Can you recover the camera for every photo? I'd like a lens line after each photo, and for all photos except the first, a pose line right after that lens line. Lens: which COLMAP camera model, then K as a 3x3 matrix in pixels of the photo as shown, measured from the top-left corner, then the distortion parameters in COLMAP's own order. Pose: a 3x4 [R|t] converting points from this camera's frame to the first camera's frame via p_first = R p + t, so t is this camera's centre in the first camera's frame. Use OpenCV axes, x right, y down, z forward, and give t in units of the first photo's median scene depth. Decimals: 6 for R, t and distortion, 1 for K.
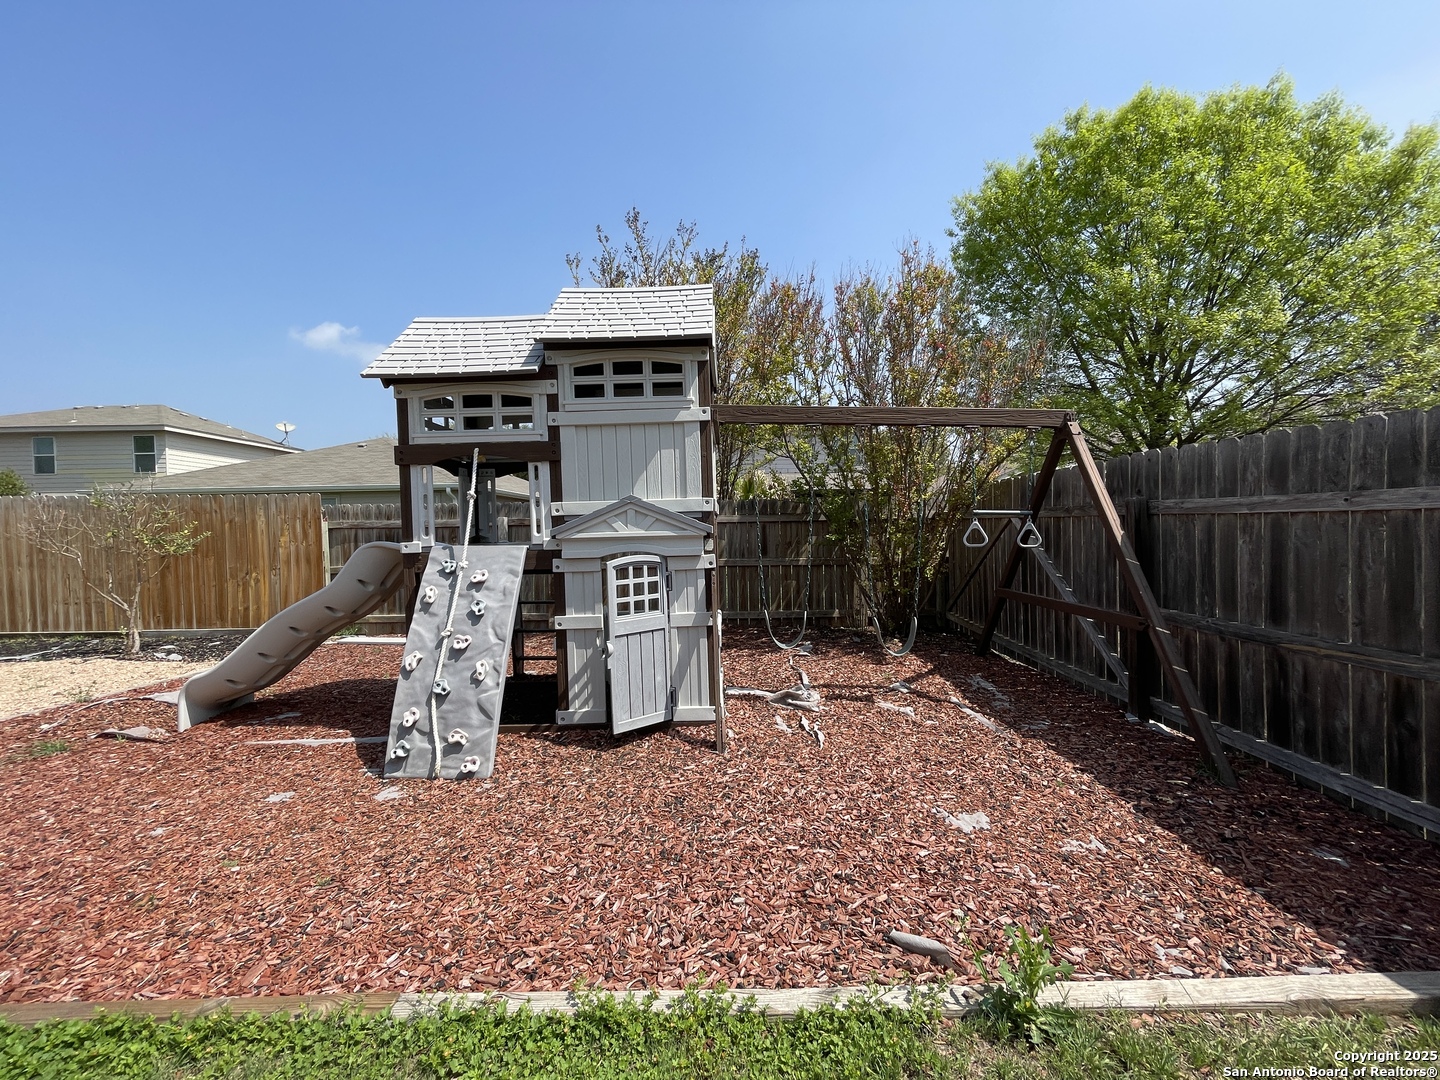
lens RADIAL K [[582.1, 0, 720.0], [0, 582.1, 540.0], [0, 0, 1]] dist [-0.003722, -0.000633]
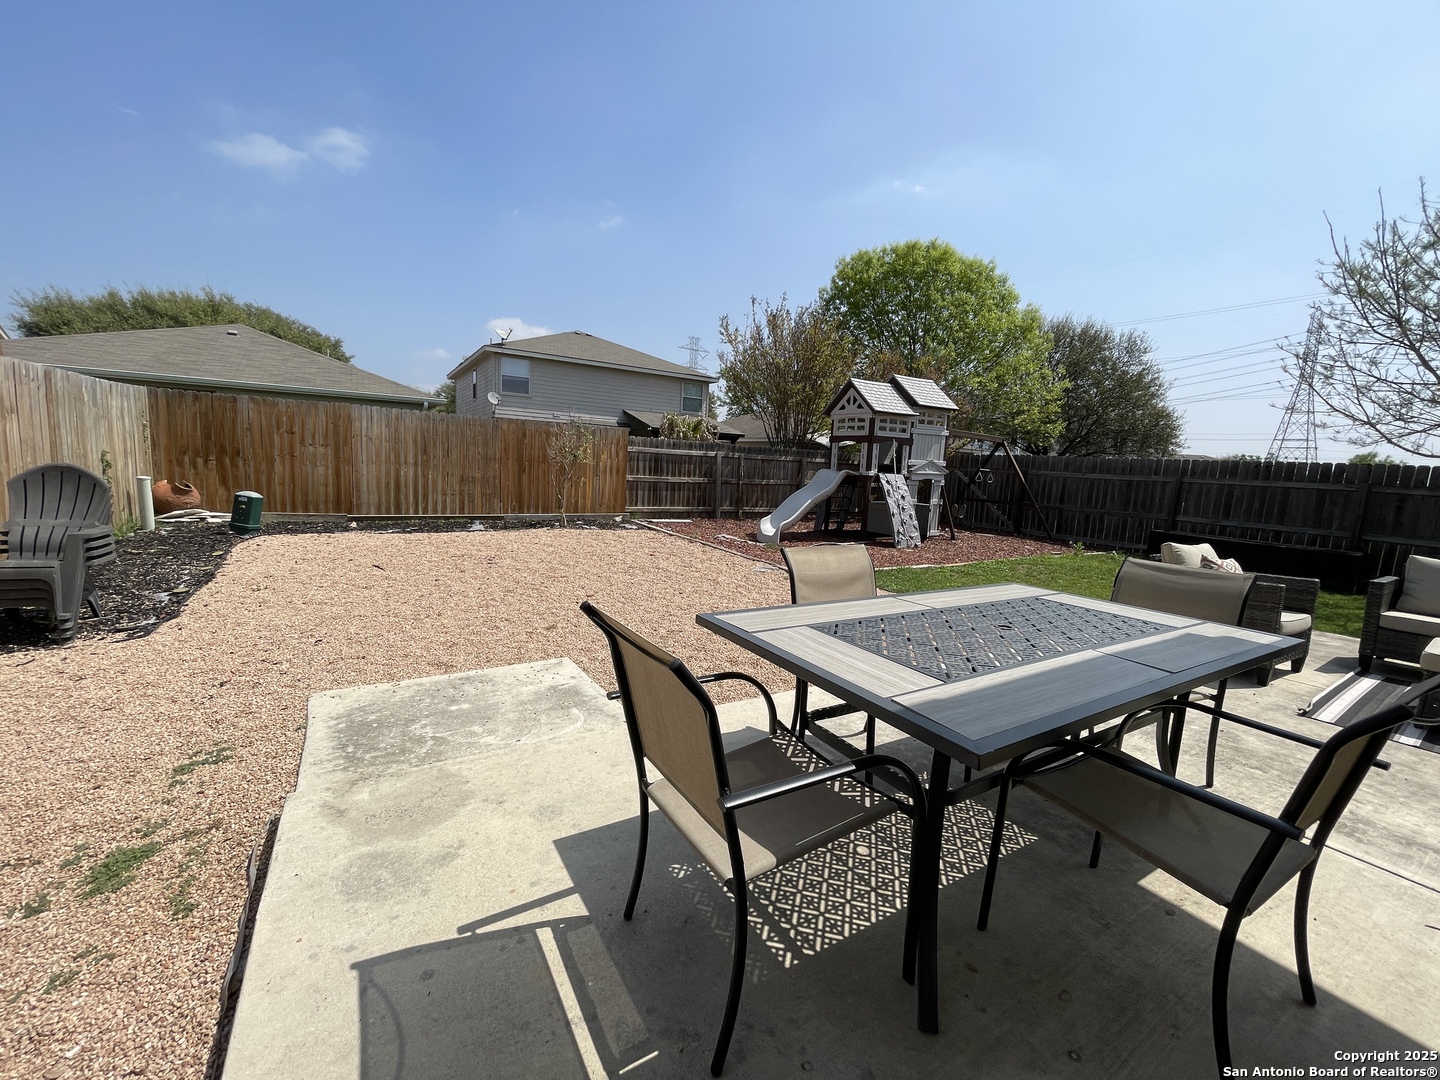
lens RADIAL K [[582.1, 0, 720.0], [0, 582.1, 540.0], [0, 0, 1]] dist [-0.003722, -0.000633]
pose [[0.851537, -0.009144, 0.524215, -2.248379], [-0.054389, 0.992913, 0.105669, 0.065601], [-0.521466, -0.118492, 0.845005, -0.857554]]
